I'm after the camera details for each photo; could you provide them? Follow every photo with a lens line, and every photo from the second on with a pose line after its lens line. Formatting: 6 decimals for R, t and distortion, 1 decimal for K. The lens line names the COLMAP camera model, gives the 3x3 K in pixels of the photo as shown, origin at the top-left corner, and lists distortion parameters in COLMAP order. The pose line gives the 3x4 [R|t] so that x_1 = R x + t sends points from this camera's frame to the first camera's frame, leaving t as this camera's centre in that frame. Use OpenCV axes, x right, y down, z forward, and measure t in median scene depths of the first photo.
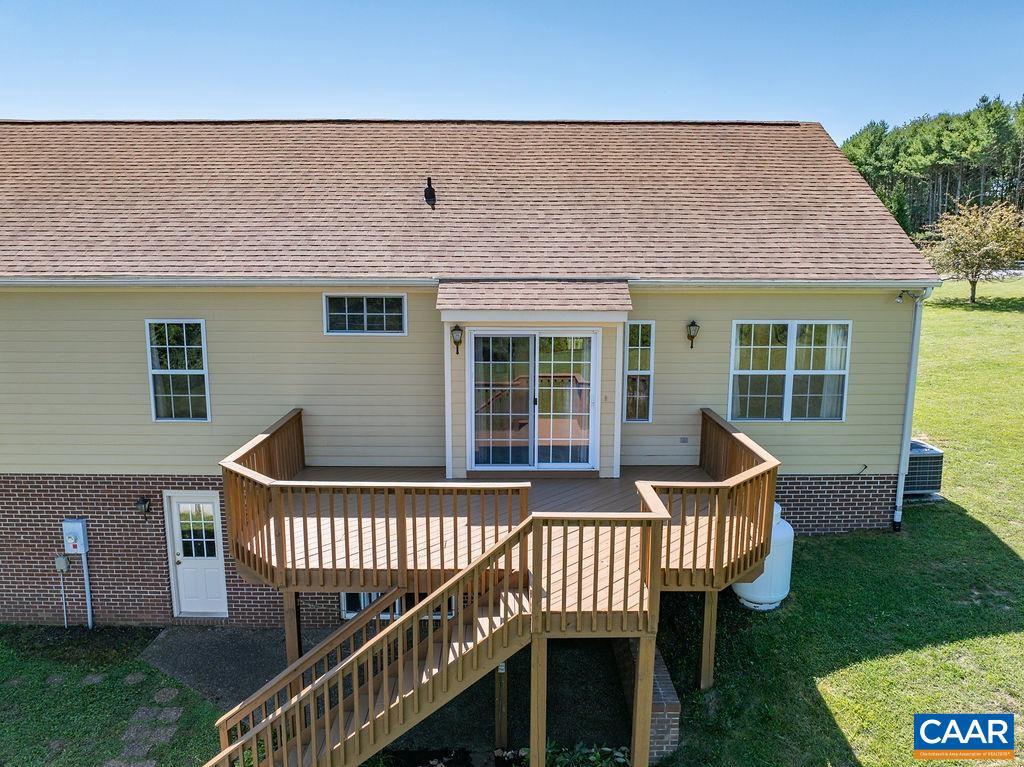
lens RADIAL K [[715.0, 0, 511.8], [0, 715.0, 378.1], [0, 0, 1]] dist [-0.034212, -0.002045]
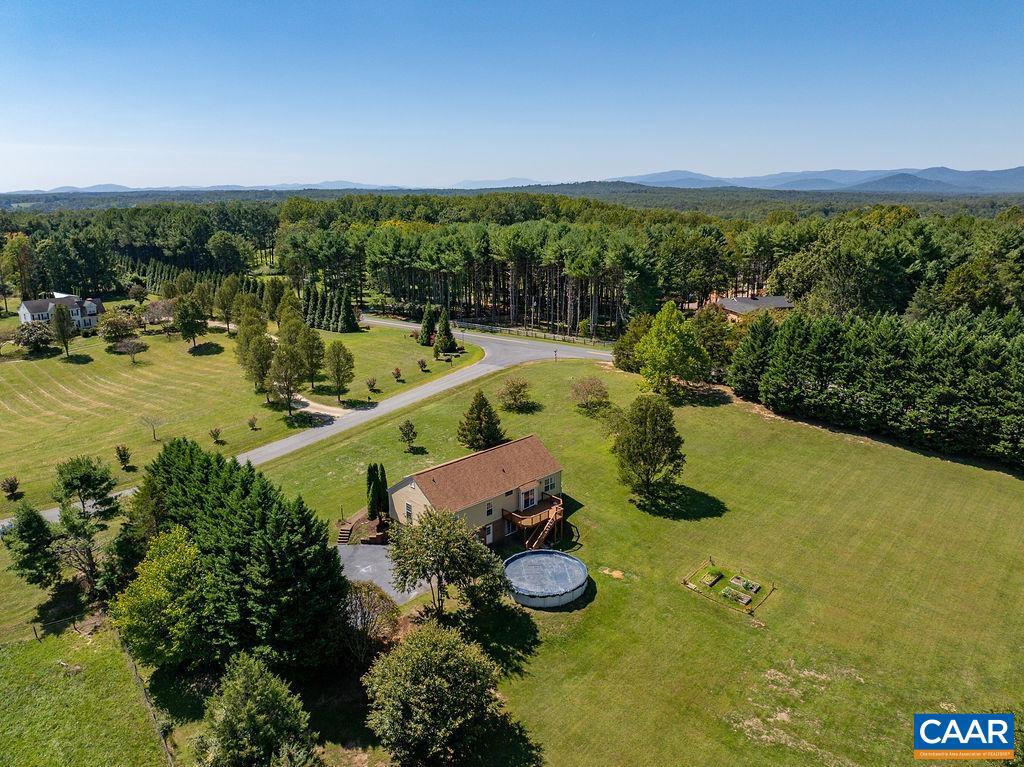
lens RADIAL K [[715.0, 0, 511.8], [0, 715.0, 378.1], [0, 0, 1]] dist [-0.034212, -0.002045]
pose [[0.719874, -0.180014, 0.670355, -0.520783], [0.117794, 0.983459, 0.137599, -0.241042], [-0.684037, -0.020090, 0.729171, -0.463652]]
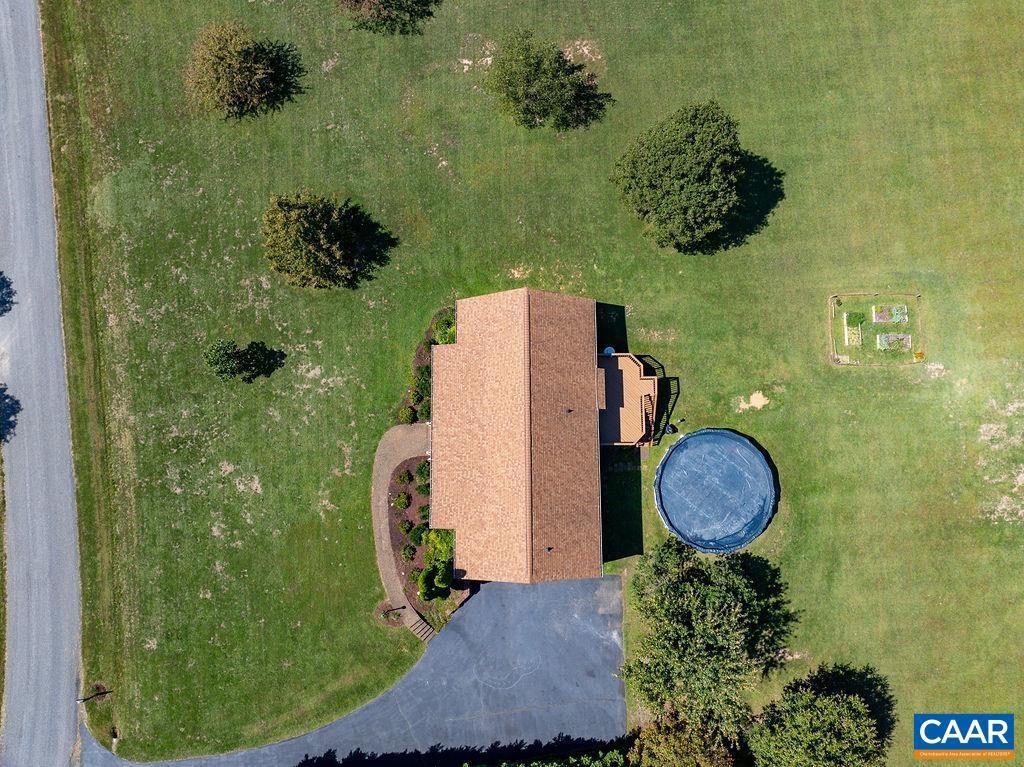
lens RADIAL K [[715.0, 0, 511.8], [0, 715.0, 378.1], [0, 0, 1]] dist [-0.034212, -0.002045]
pose [[-0.000301, -0.985263, 0.171044, -0.067763], [0.165444, 0.168638, 0.971694, -0.491156], [-0.986219, 0.028591, 0.162955, 0.084650]]
